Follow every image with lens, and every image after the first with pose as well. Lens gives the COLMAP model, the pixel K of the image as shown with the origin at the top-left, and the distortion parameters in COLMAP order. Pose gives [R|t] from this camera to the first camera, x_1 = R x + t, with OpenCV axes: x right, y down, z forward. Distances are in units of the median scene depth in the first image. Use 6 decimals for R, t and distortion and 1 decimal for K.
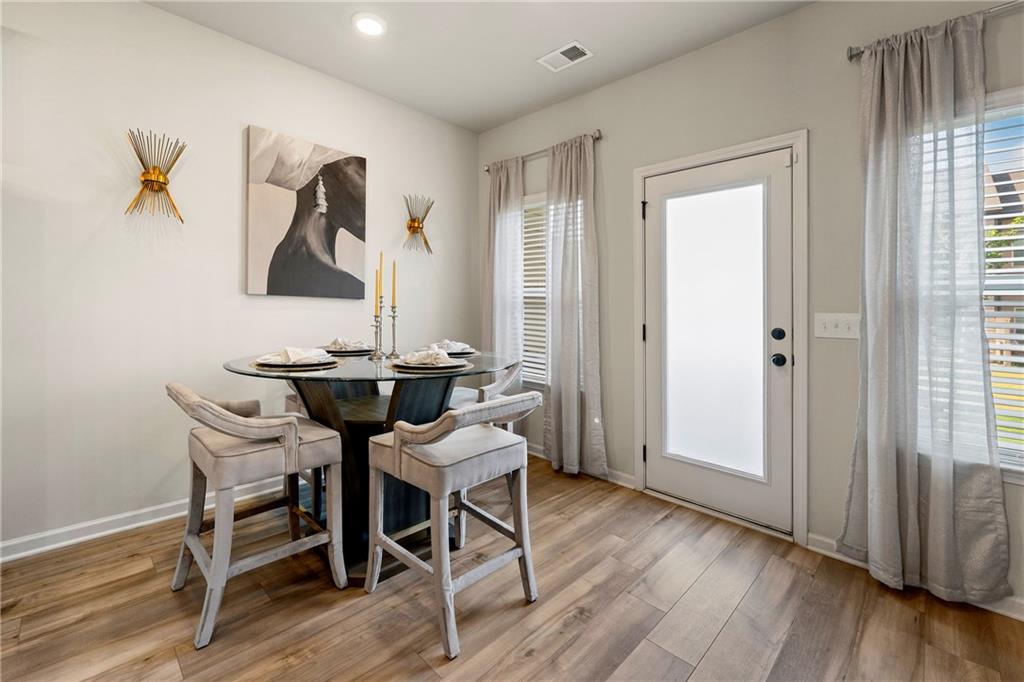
lens RADIAL K [[430.0, 0, 491.6], [0, 430.0, 300.3], [0, 0, 1]] dist [-0.006675, 0.001432]
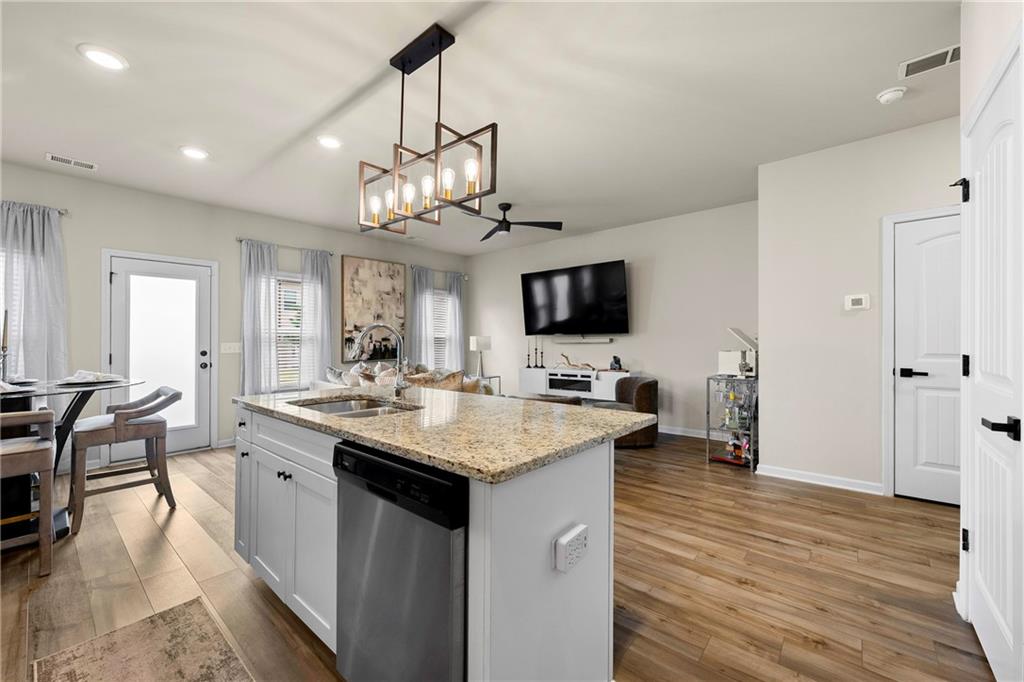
lens RADIAL K [[413.5, 0, 510.0], [0, 413.5, 334.7], [0, 0, 1]] dist [-0.003825, 0.001159]
pose [[-0.063072, -0.003844, 0.998002, -1.222129], [-0.010755, 0.999937, 0.003171, -0.030819], [-0.997951, -0.010534, -0.063110, -0.318571]]
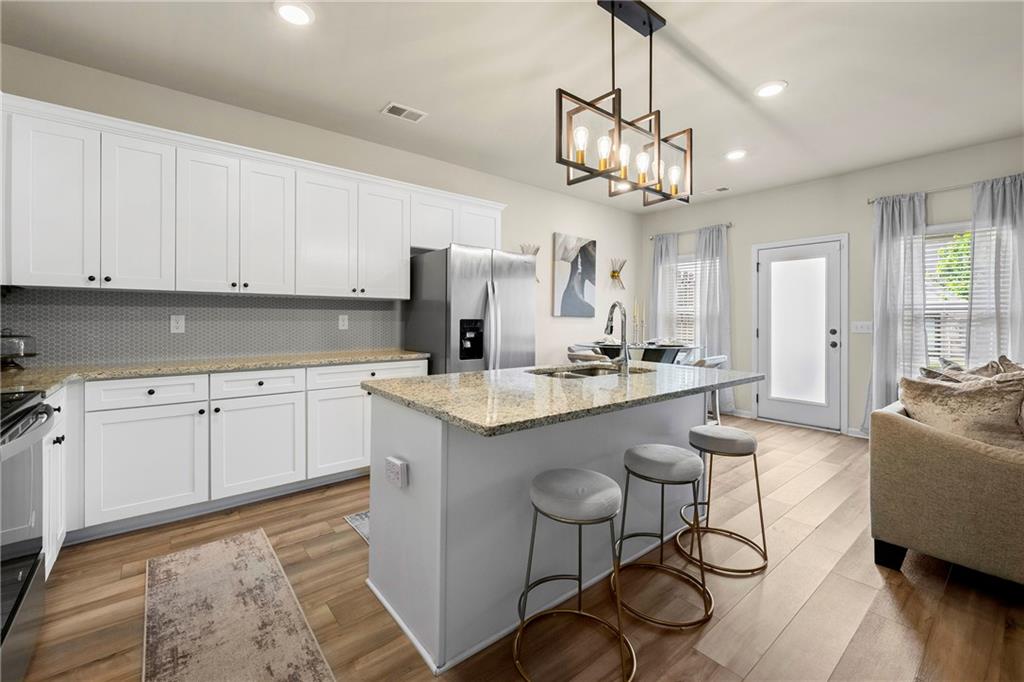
lens RADIAL K [[413.5, 0, 508.9], [0, 413.5, 324.5], [0, 0, 1]] dist [-0.003825, 0.001159]
pose [[0.993855, -0.013138, -0.109909, -0.552088], [0.016070, 0.999537, 0.025832, -0.026008], [0.109519, -0.027439, 0.993606, -0.953922]]
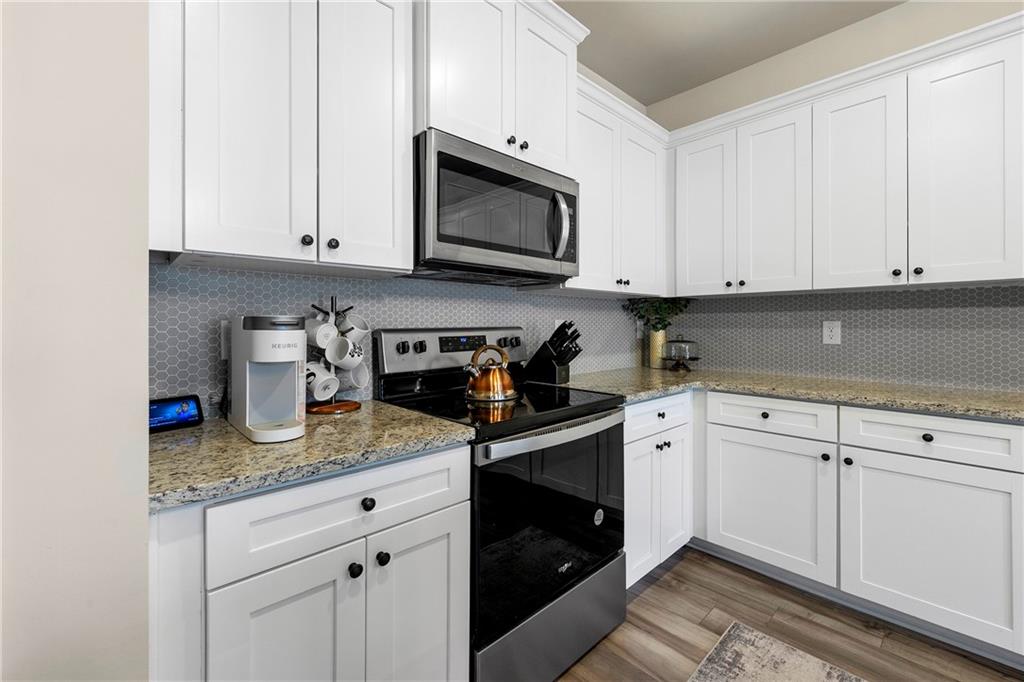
lens RADIAL K [[430.0, 0, 516.3], [0, 430.0, 322.0], [0, 0, 1]] dist [-0.006675, 0.001432]
pose [[-0.050071, -0.022638, -0.998489, -0.634165], [0.015229, 0.999610, -0.023427, -0.023706], [0.998630, -0.016379, -0.049706, -0.558794]]
